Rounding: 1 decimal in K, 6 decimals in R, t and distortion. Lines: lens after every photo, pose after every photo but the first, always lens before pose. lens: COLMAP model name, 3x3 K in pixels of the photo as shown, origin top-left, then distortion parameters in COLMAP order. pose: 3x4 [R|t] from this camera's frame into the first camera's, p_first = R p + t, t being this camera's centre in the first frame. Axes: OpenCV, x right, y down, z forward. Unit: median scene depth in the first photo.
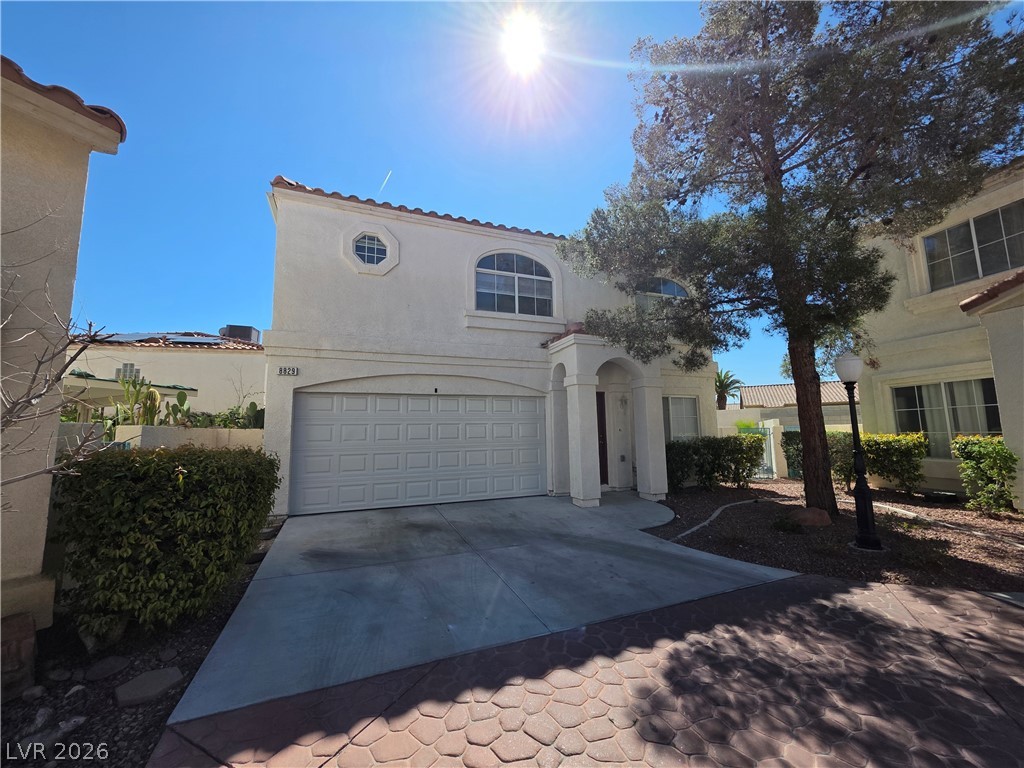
lens RADIAL K [[411.2, 0, 517.0], [0, 411.2, 379.5], [0, 0, 1]] dist [0.001517, 0.000061]
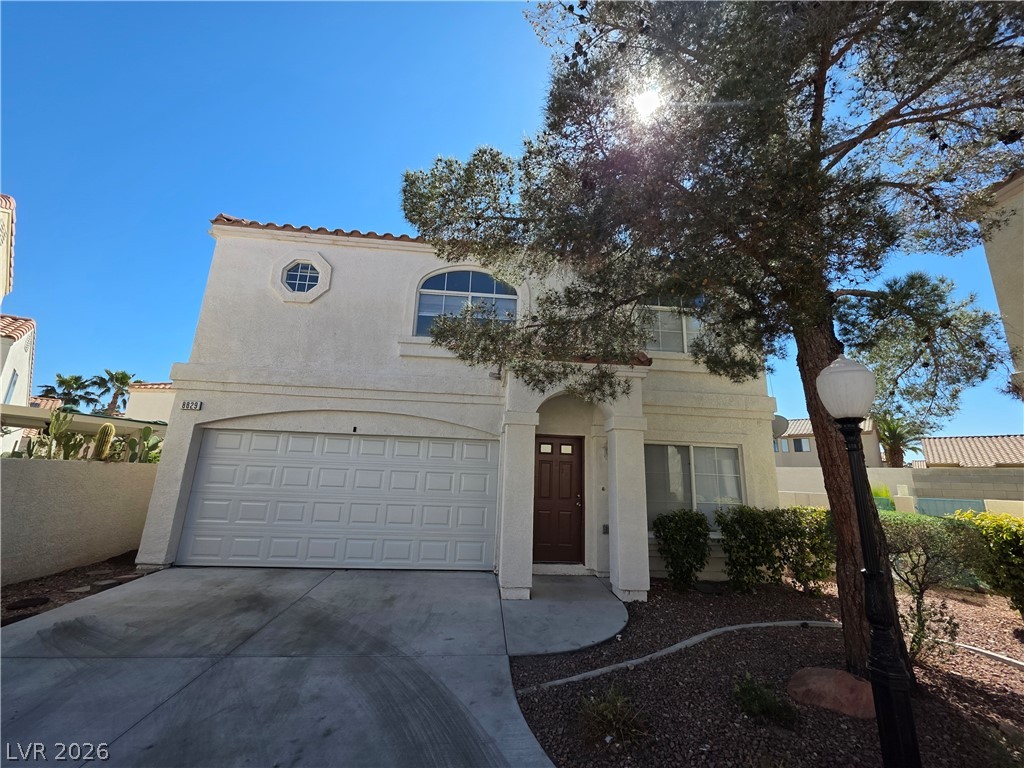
lens RADIAL K [[411.2, 0, 517.0], [0, 411.2, 379.5], [0, 0, 1]] dist [0.001517, 0.000061]
pose [[0.953475, -0.021753, -0.300687, 0.387548], [-0.011645, 0.993991, -0.108837, 0.012372], [0.301248, 0.107275, 0.947493, 0.282610]]
